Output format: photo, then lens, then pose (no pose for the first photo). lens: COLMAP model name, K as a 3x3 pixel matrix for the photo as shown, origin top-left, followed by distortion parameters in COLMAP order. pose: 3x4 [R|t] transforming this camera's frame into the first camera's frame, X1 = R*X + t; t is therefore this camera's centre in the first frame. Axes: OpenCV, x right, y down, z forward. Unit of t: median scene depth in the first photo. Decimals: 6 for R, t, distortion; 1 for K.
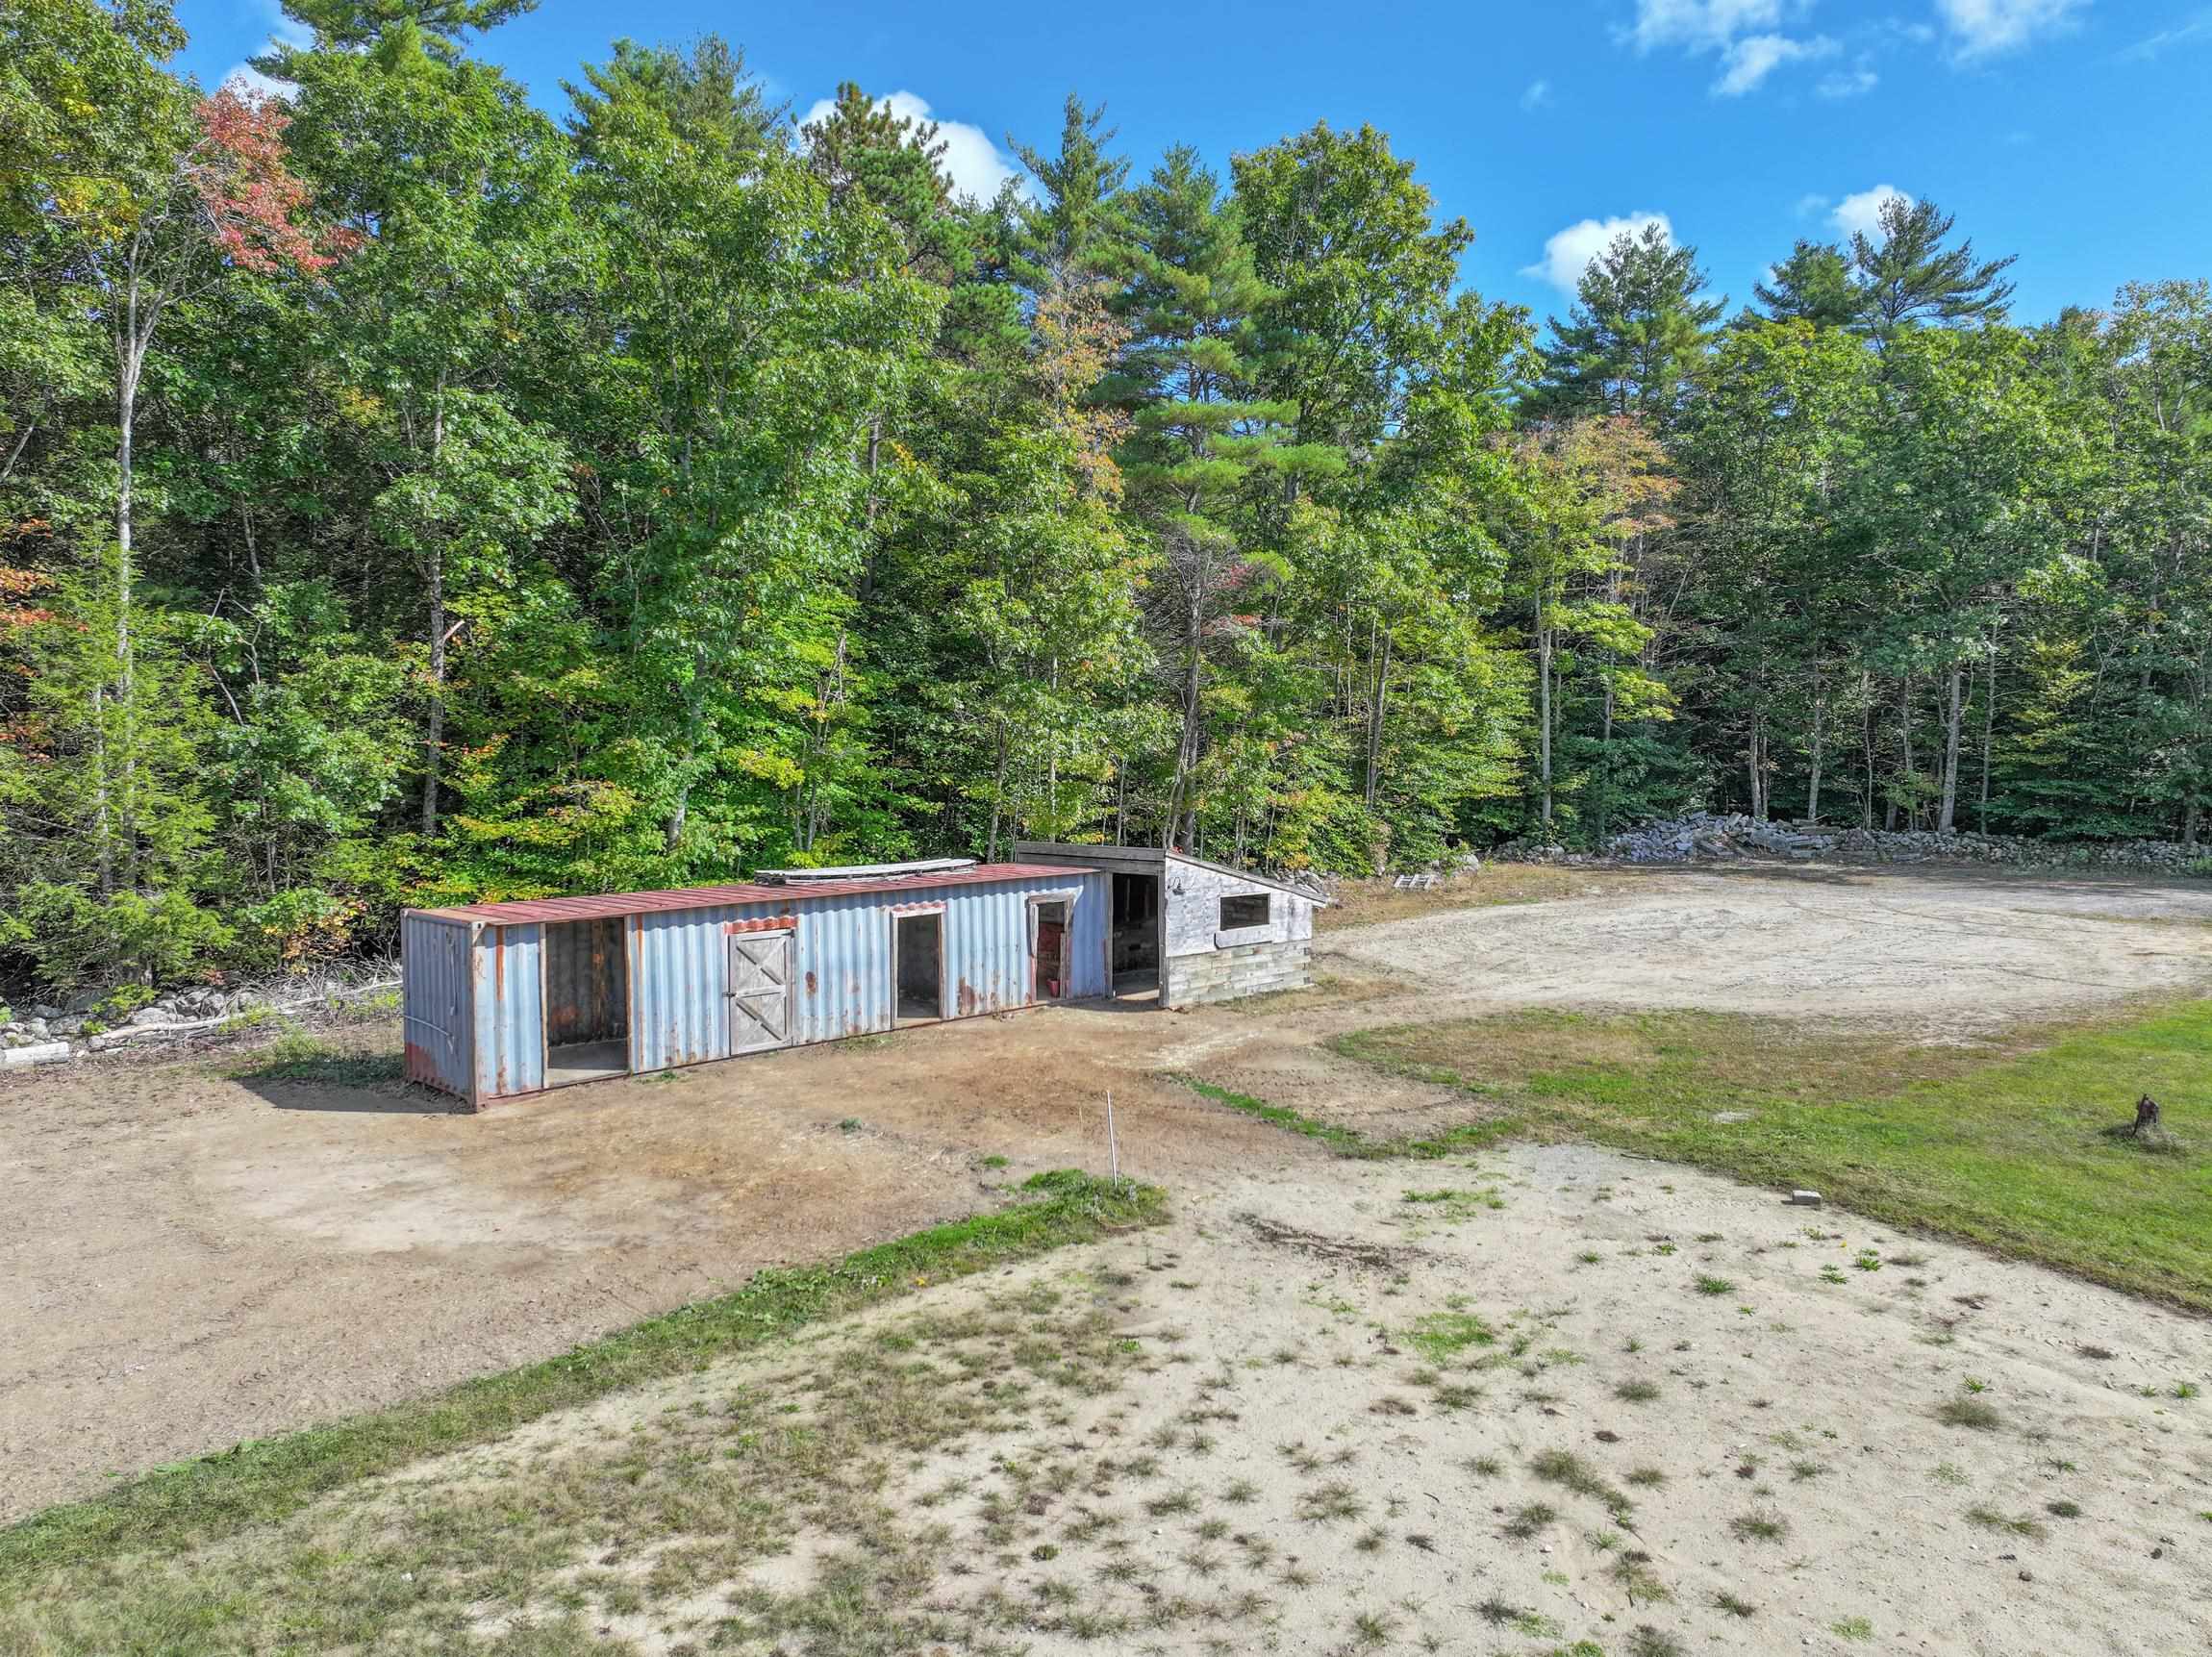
lens RADIAL K [[1540.8, 0, 1106.0], [0, 1540.8, 828.5], [0, 0, 1]] dist [0.001272, 0.002826]
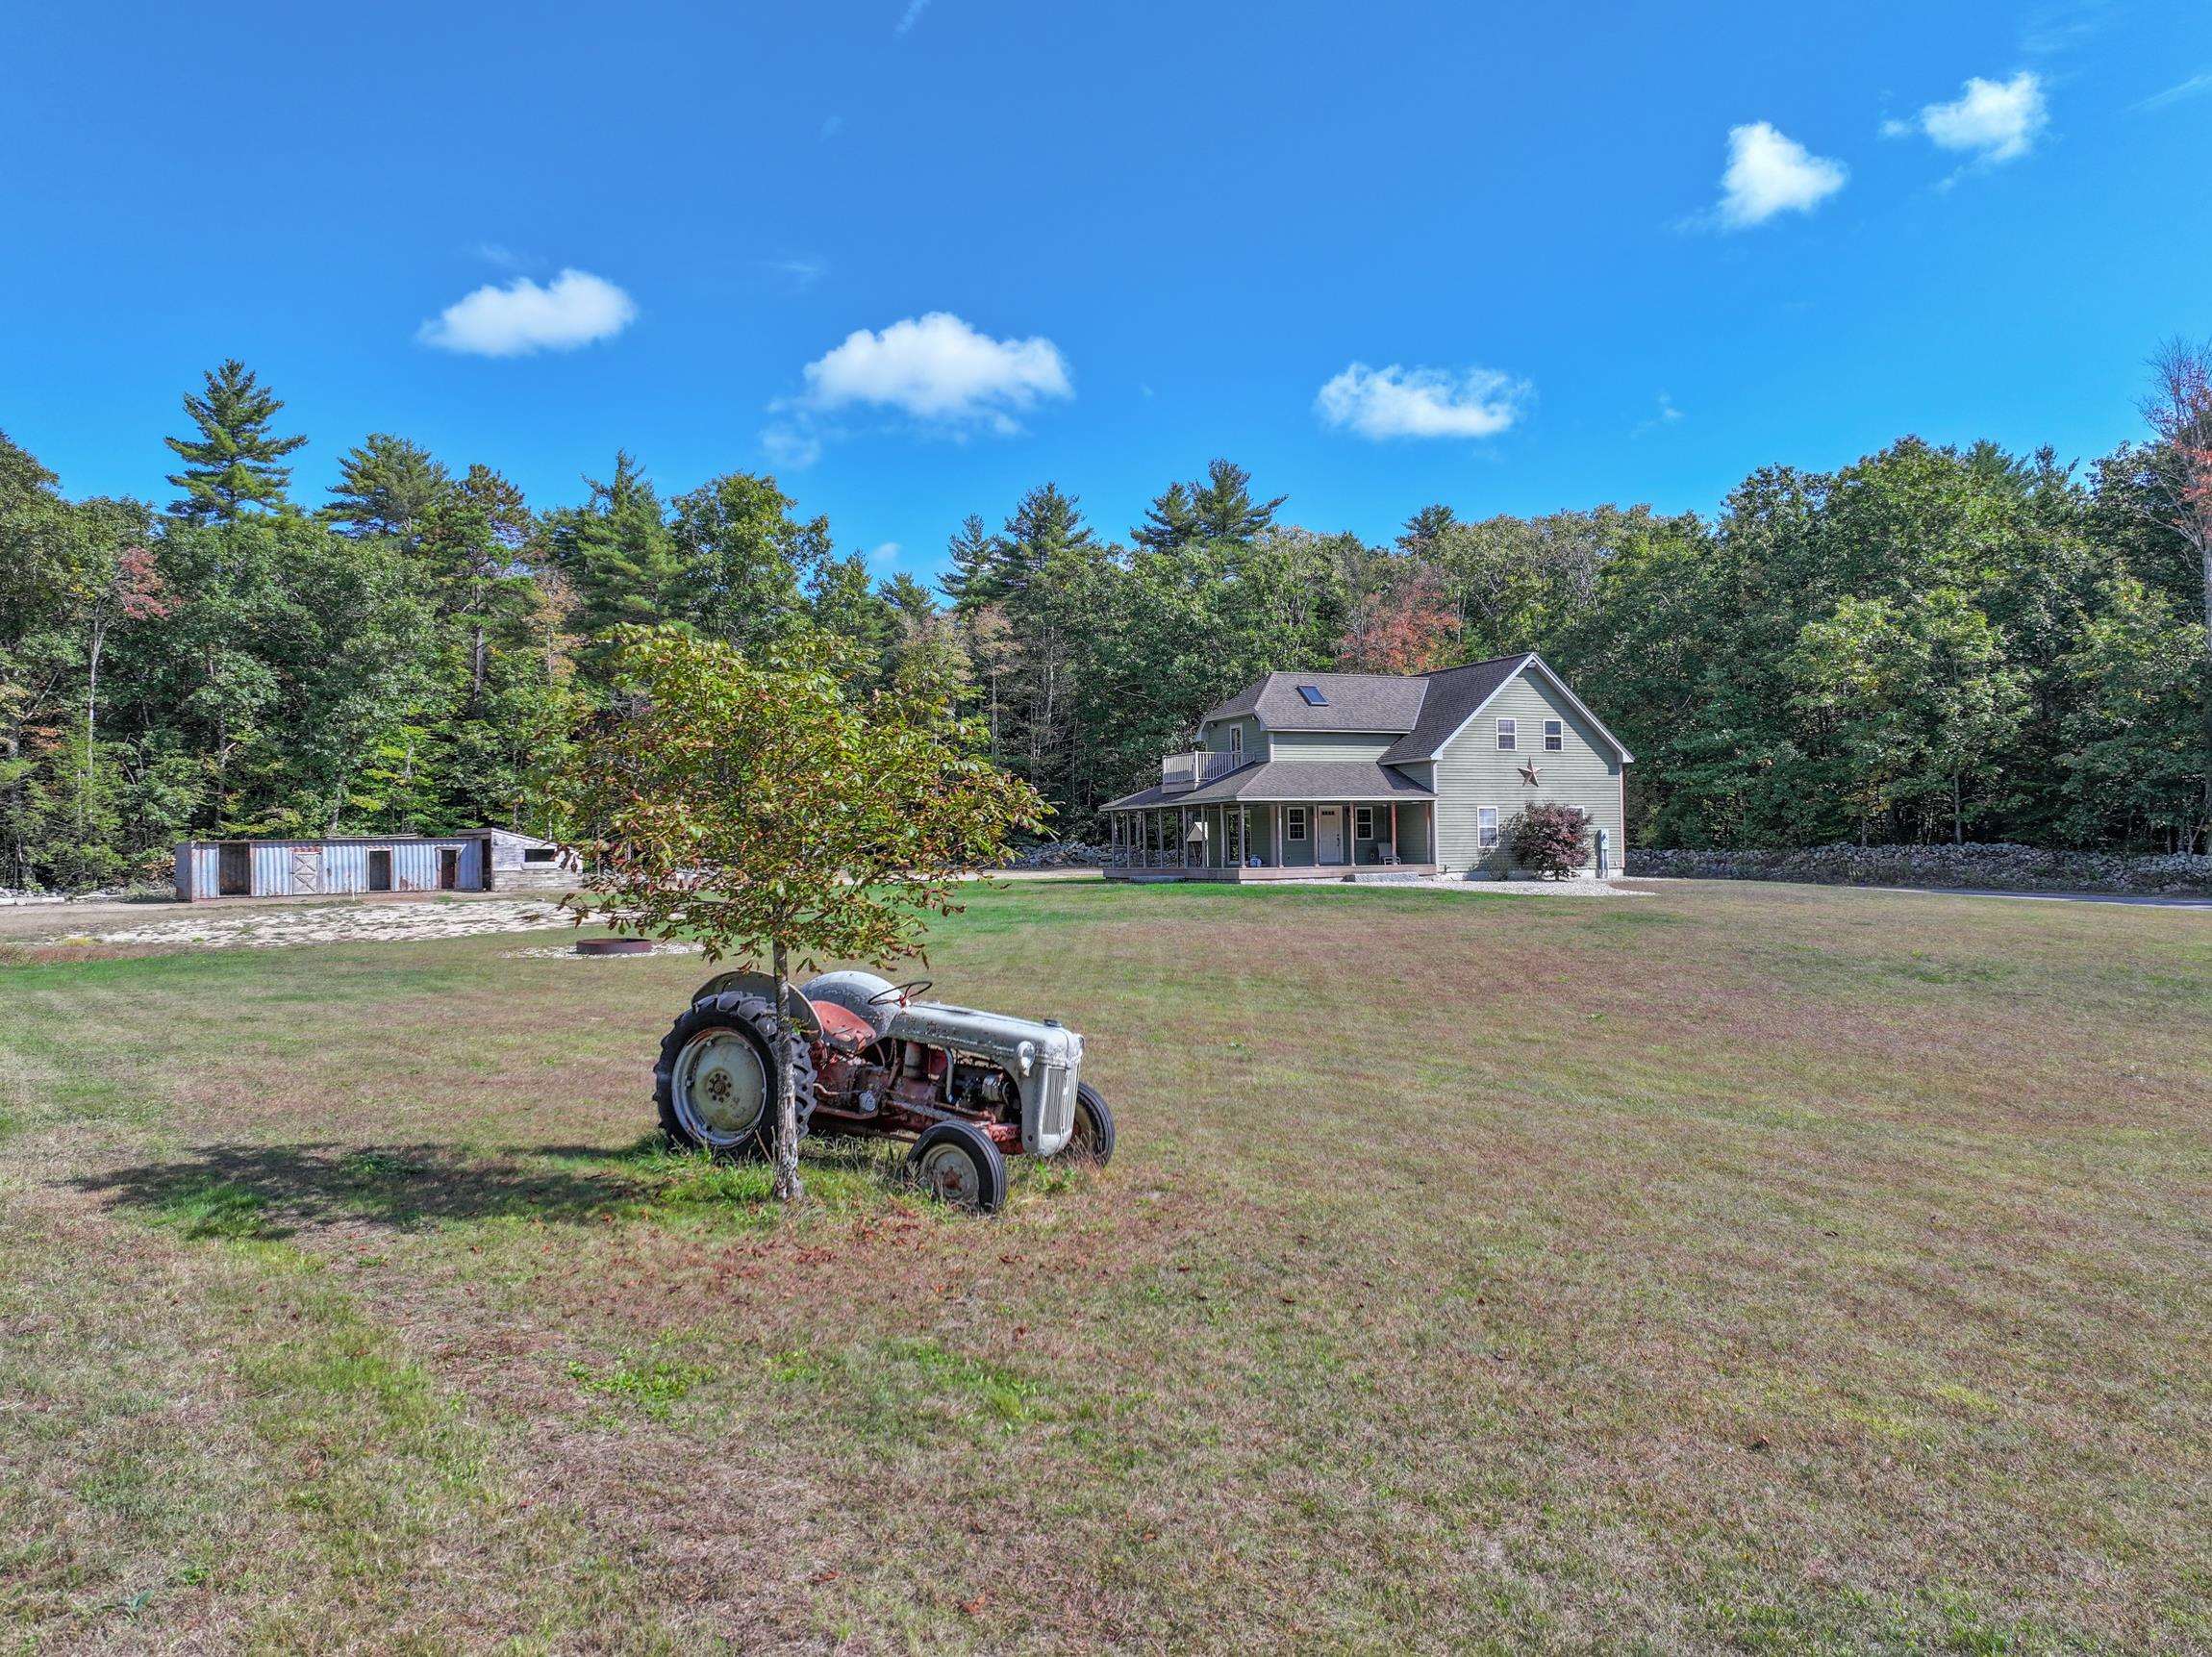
lens RADIAL K [[1563.6, 0, 1106.0], [0, 1563.6, 828.5], [0, 0, 1]] dist [-0.005791, -0.000594]
pose [[0.999744, -0.016785, -0.015150, 1.098446], [0.015795, 0.997870, -0.063286, 0.194801], [0.016180, 0.063030, 0.997880, -1.567415]]
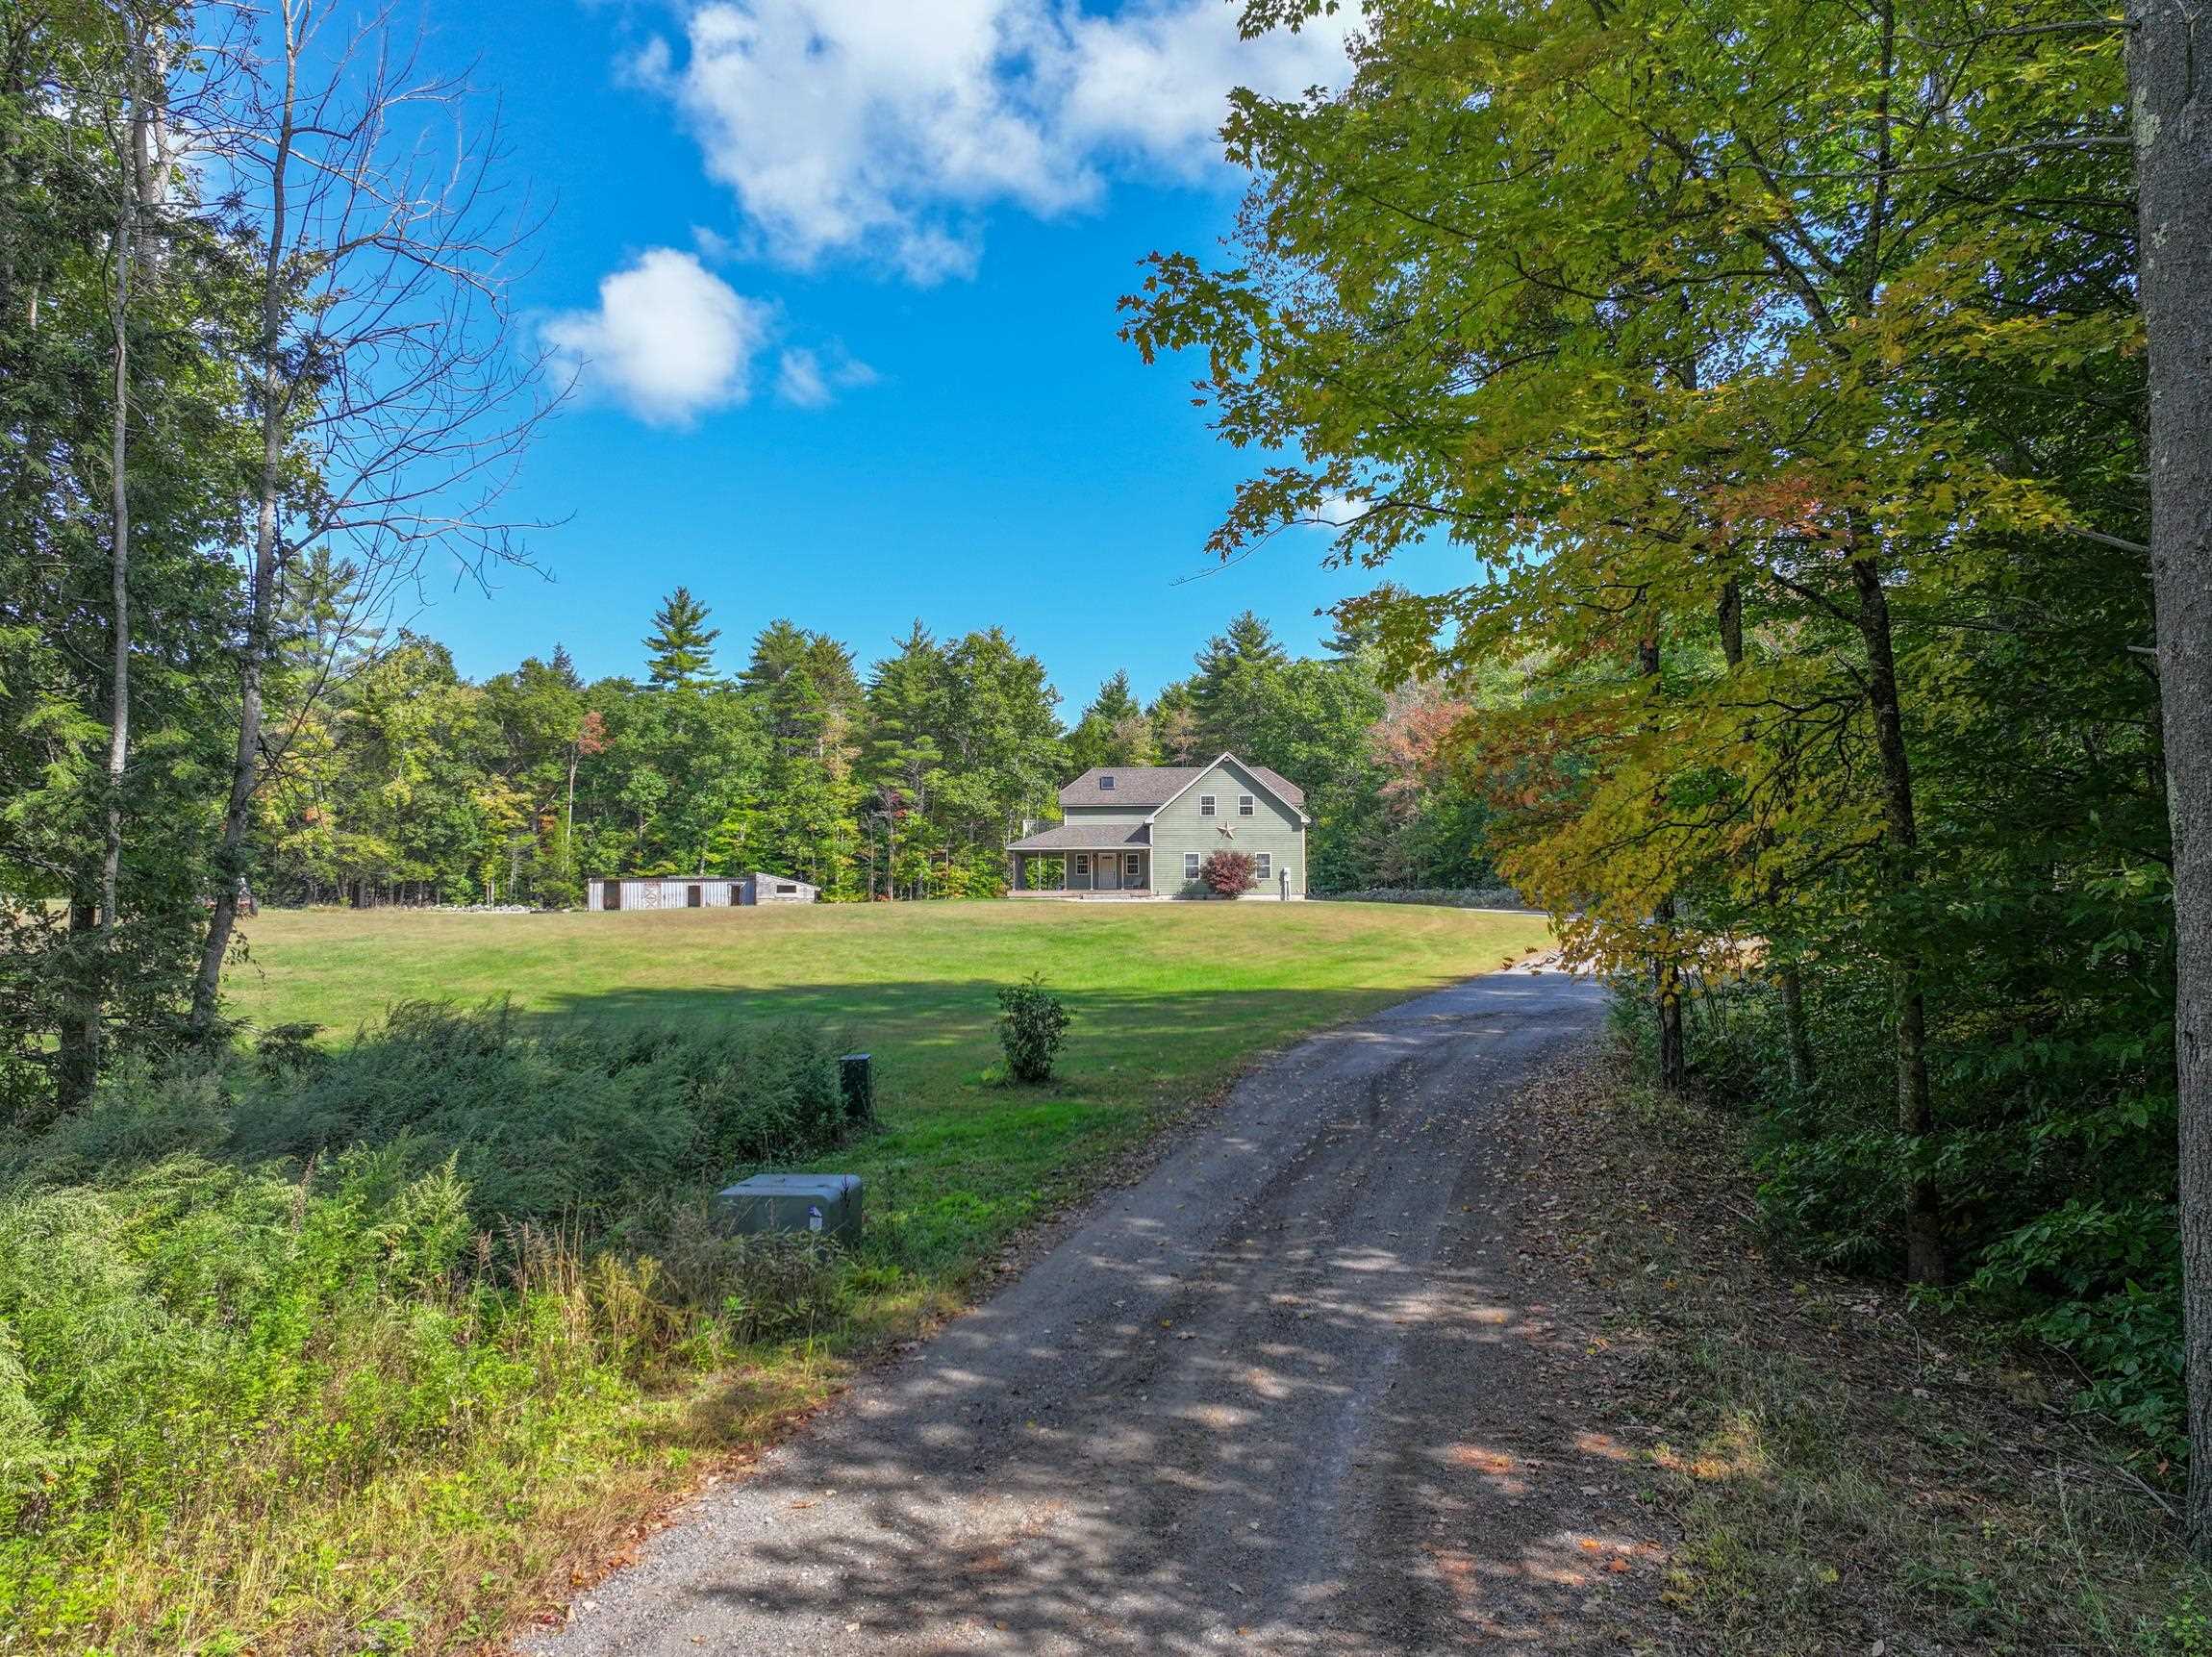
lens RADIAL K [[1533.2, 0, 1108.2], [0, 1533.2, 829.4], [0, 0, 1]] dist [0.001801, 0.001159]
pose [[0.904808, -0.031528, -0.424652, 2.693577], [-0.013933, 0.994529, -0.103525, 0.318279], [0.425593, 0.099587, 0.899418, -2.367793]]
